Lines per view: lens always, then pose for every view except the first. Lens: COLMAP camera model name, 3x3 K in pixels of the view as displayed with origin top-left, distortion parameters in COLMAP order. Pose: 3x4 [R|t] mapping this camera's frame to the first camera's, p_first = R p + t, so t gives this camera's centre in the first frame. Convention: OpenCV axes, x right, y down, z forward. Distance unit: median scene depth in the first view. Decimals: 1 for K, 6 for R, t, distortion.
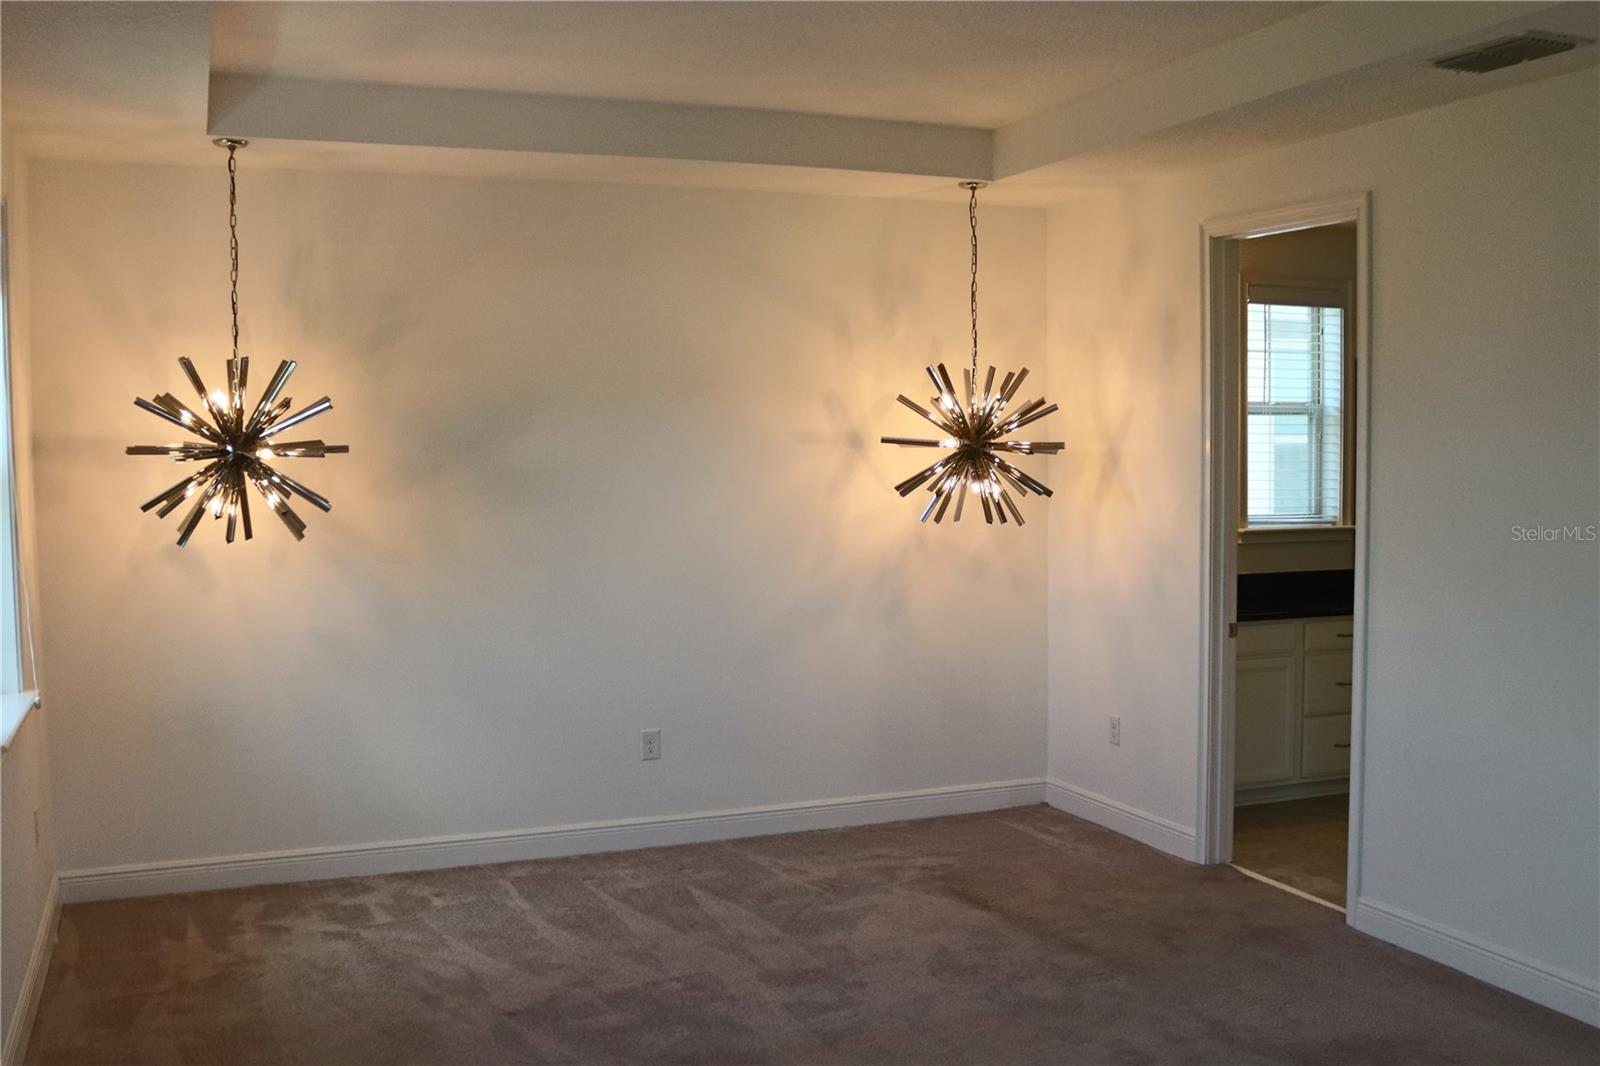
lens RADIAL K [[1541.0, 0, 800.0], [0, 1541.0, 533.0], [0, 0, 1]] dist [-0.088551, -0.001128]
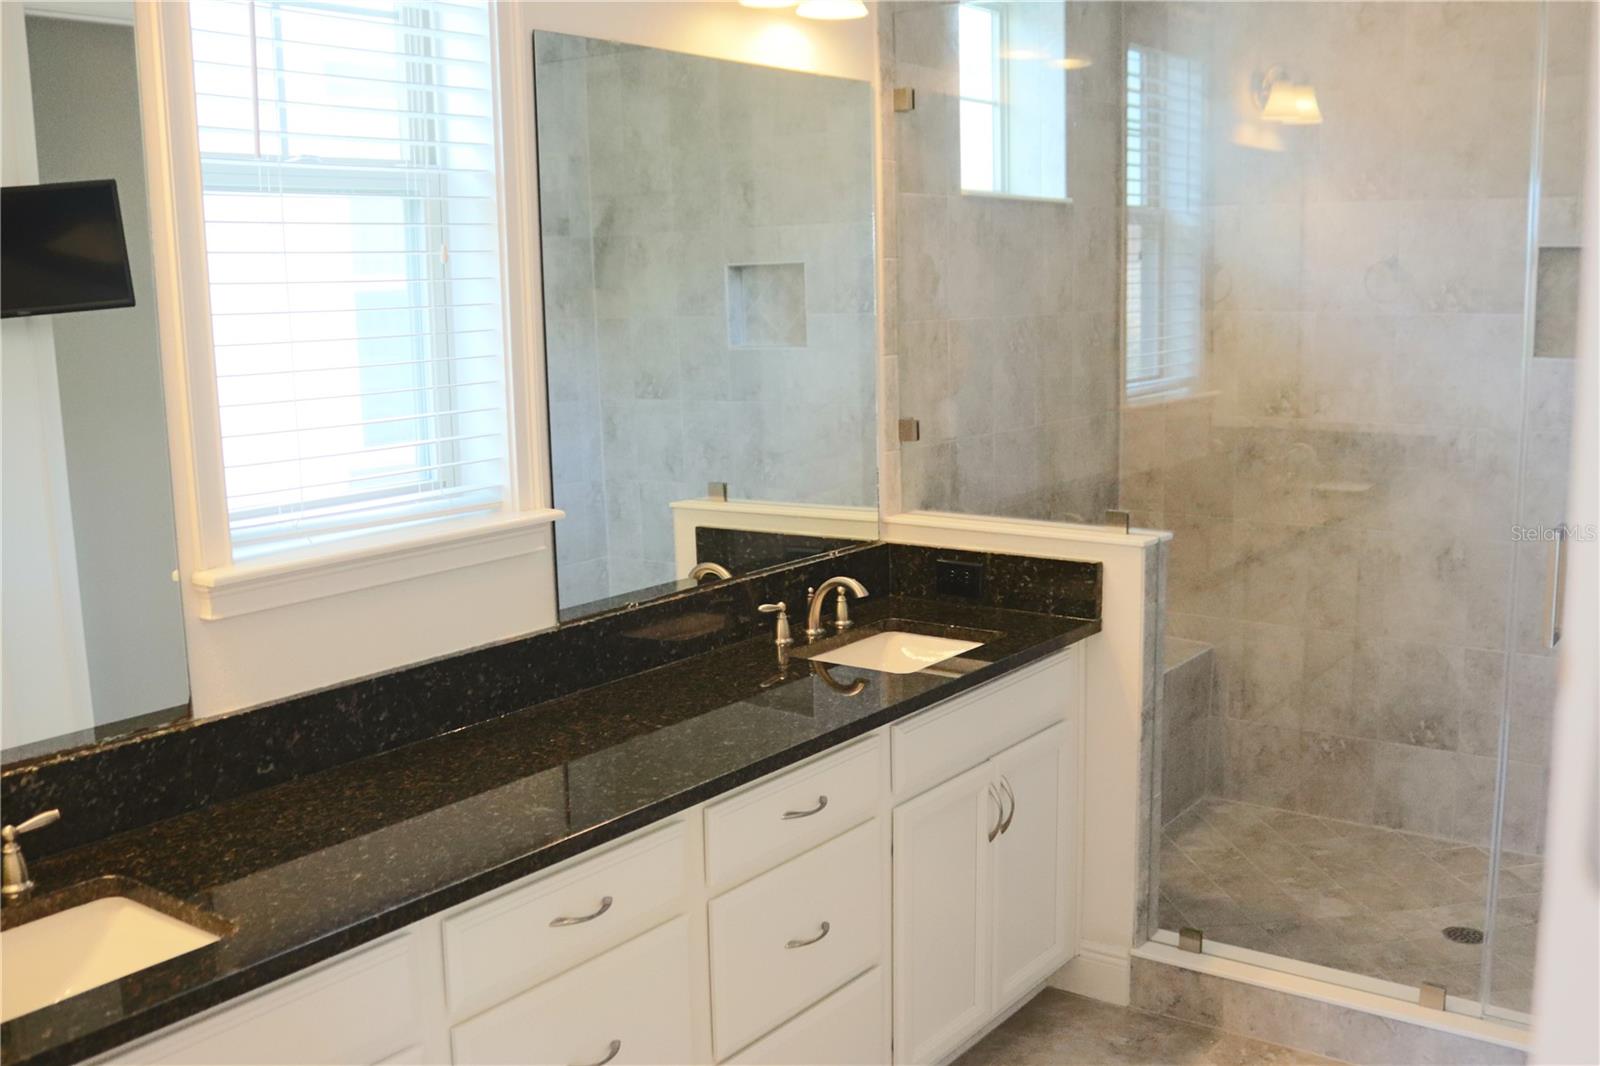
lens RADIAL K [[1541.0, 0, 800.0], [0, 1541.0, 533.0], [0, 0, 1]] dist [-0.088551, -0.001128]
pose [[0.852711, -0.101617, 0.512405, 0.228111], [0.042368, 0.991119, 0.126047, -0.042179], [-0.520663, -0.085773, 0.849443, 0.662898]]
